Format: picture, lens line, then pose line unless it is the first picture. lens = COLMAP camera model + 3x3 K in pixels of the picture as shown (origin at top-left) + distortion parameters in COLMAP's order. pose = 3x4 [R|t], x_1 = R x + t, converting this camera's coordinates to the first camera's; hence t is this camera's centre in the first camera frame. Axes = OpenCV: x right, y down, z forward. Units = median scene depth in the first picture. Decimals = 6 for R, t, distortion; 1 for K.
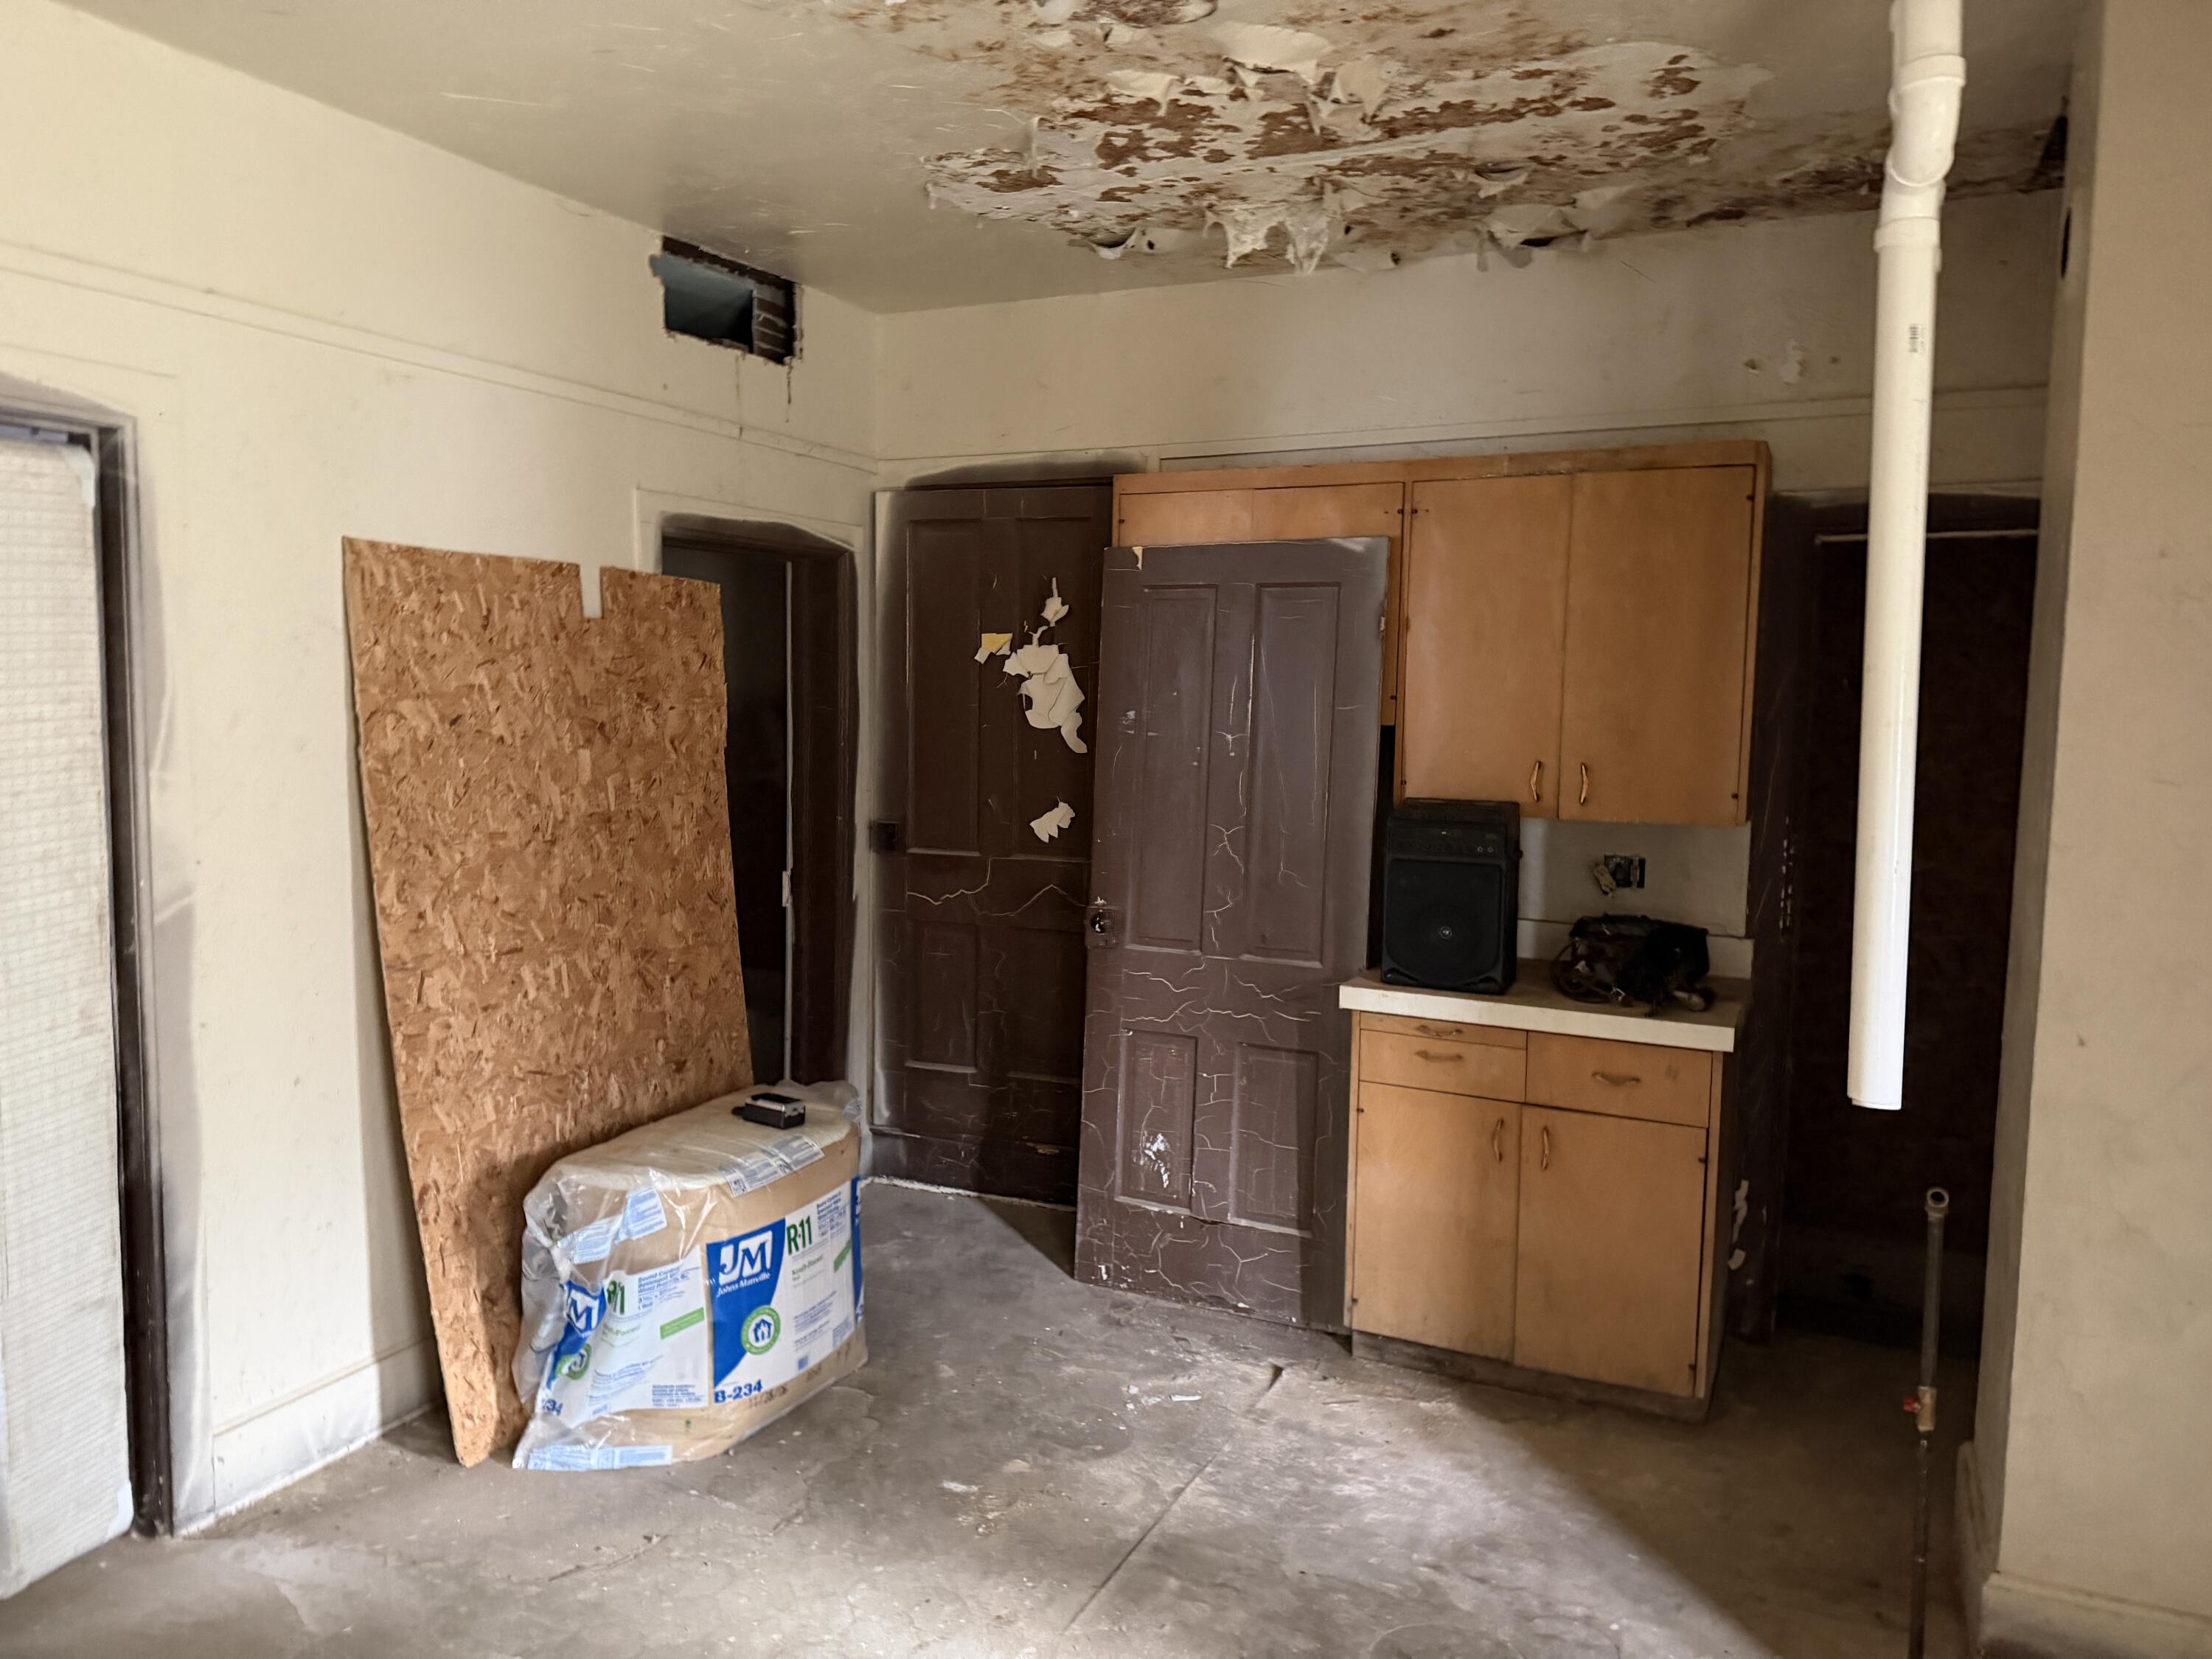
lens RADIAL K [[1431.9, 0, 1220.0], [0, 1431.9, 845.8], [0, 0, 1]] dist [0.148483, -0.122428]
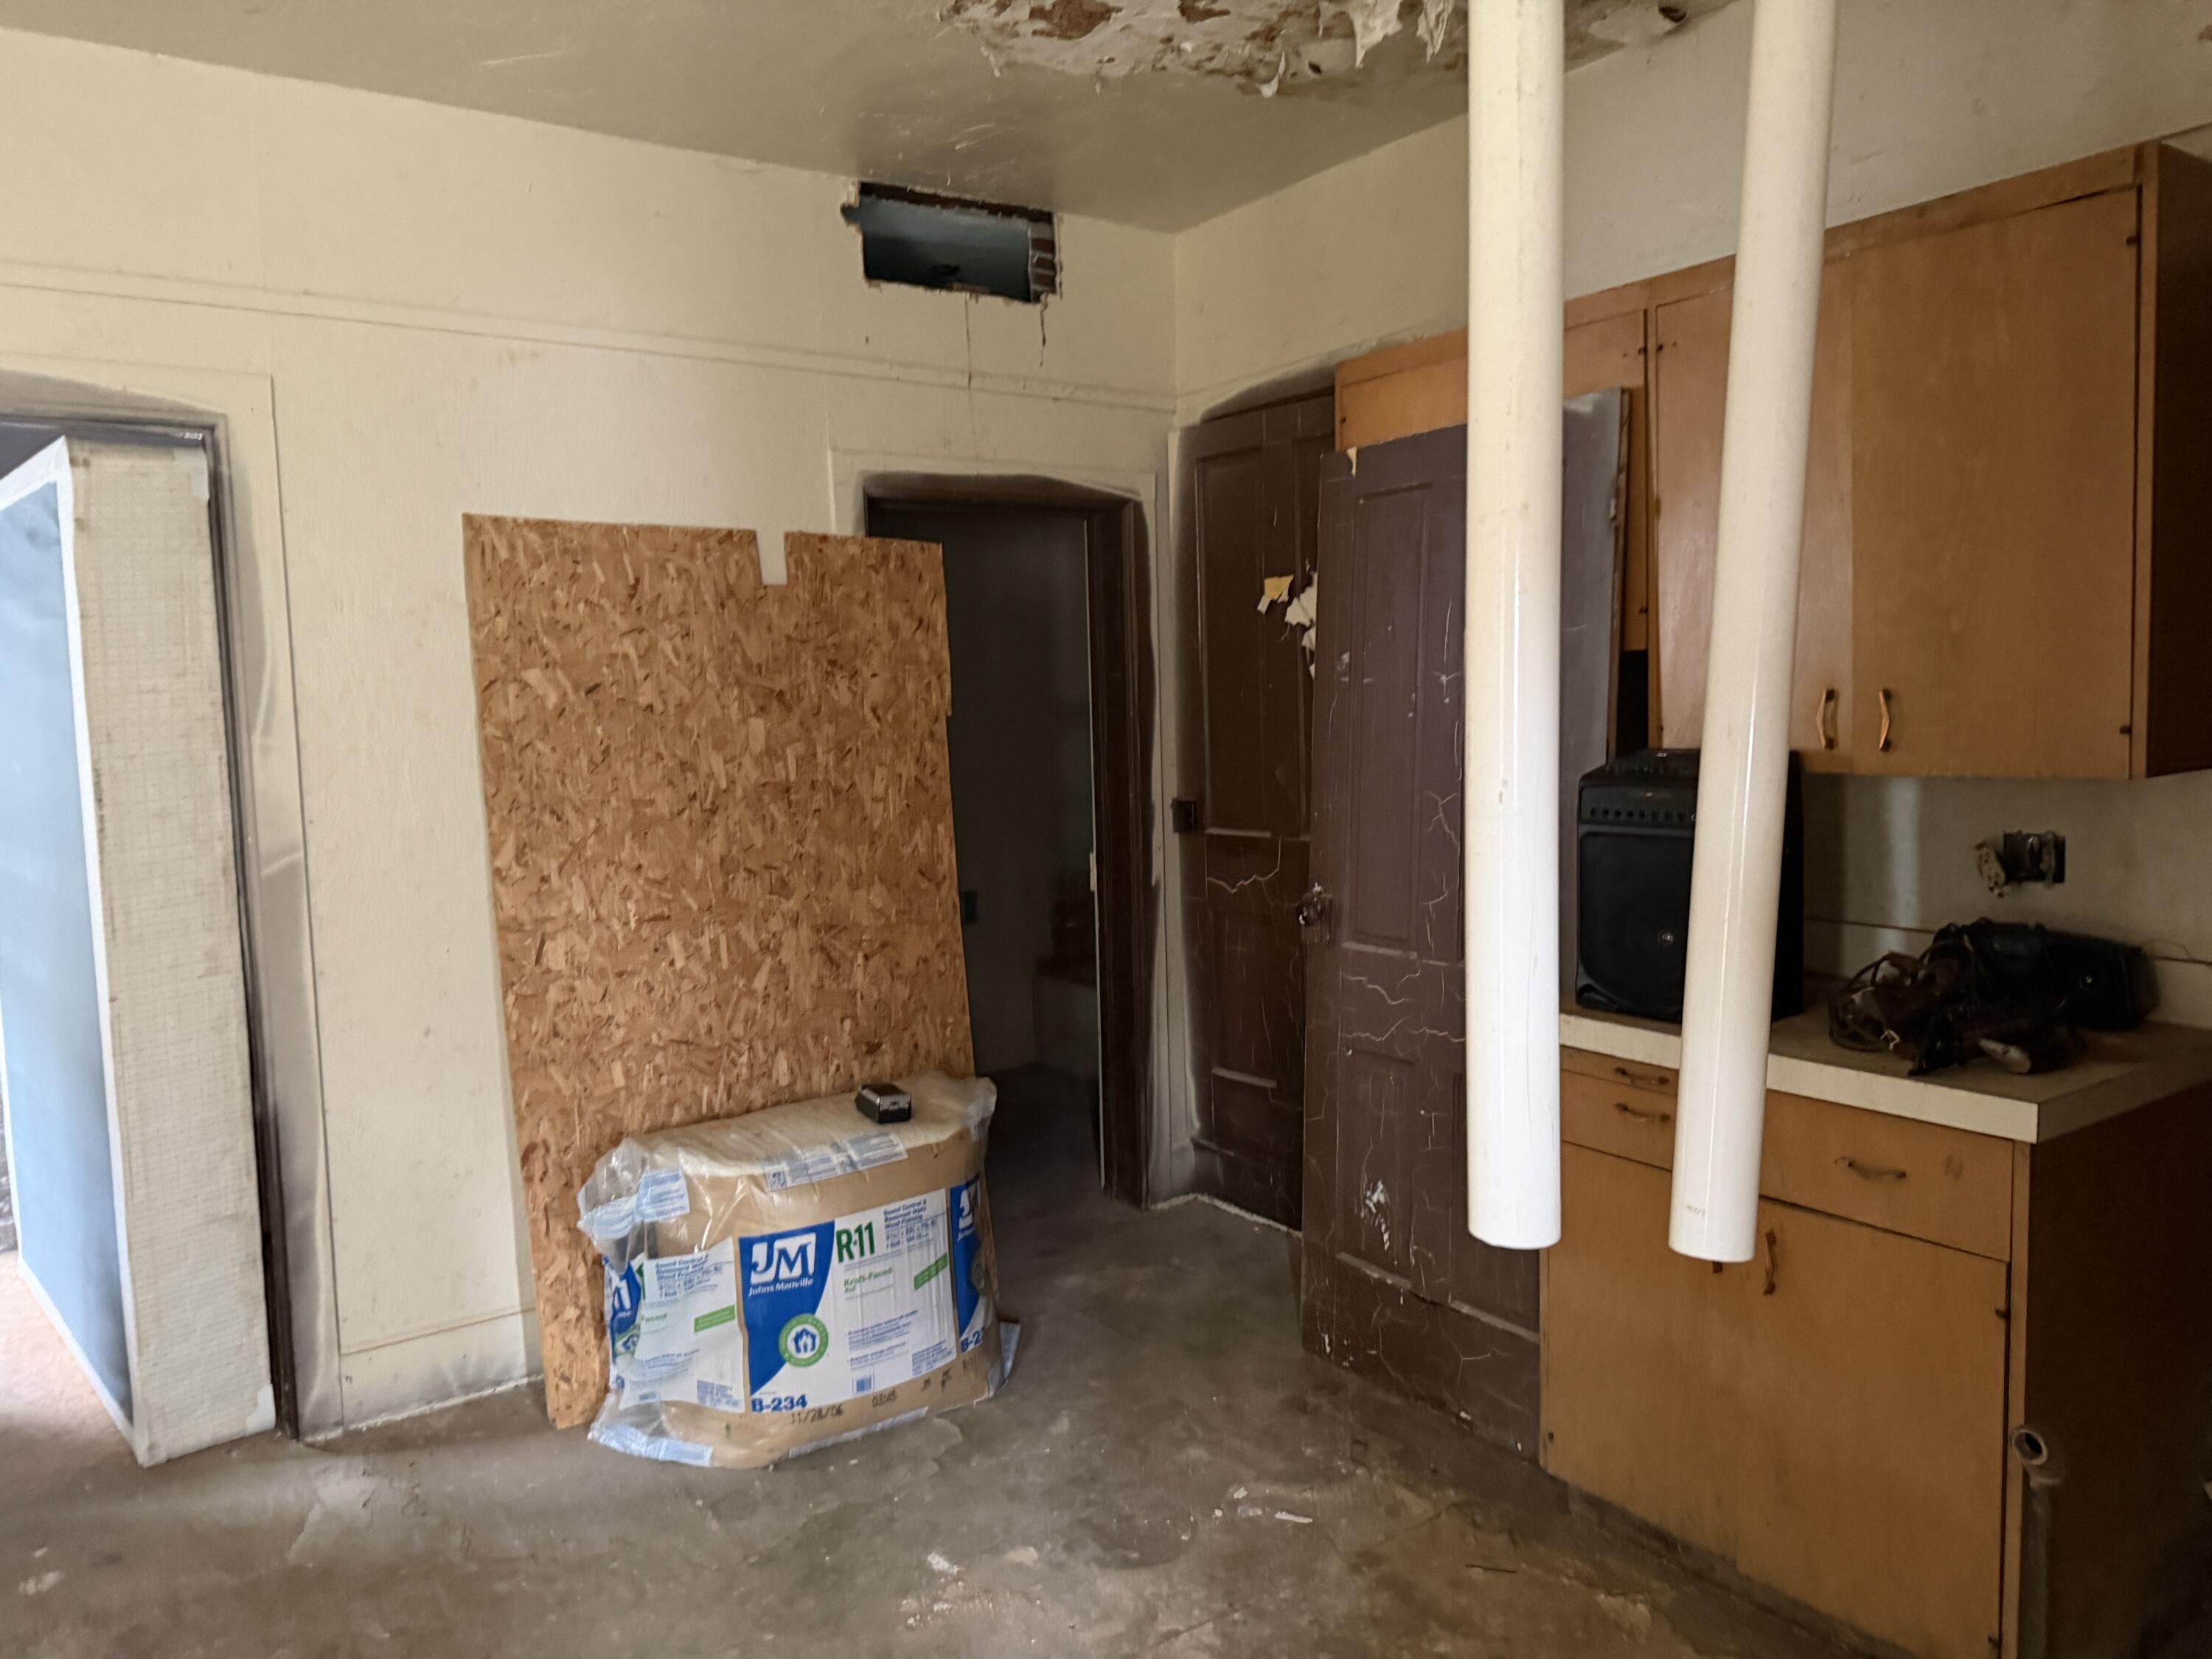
lens RADIAL K [[1545.2, 0, 1106.0], [0, 1545.2, 829.5], [0, 0, 1]] dist [0.172949, -0.279095]
pose [[0.883388, 0.003768, -0.468627, 0.285383], [-0.008046, 0.999942, -0.007127, 0.015830], [0.468574, 0.010066, 0.883367, 0.201192]]
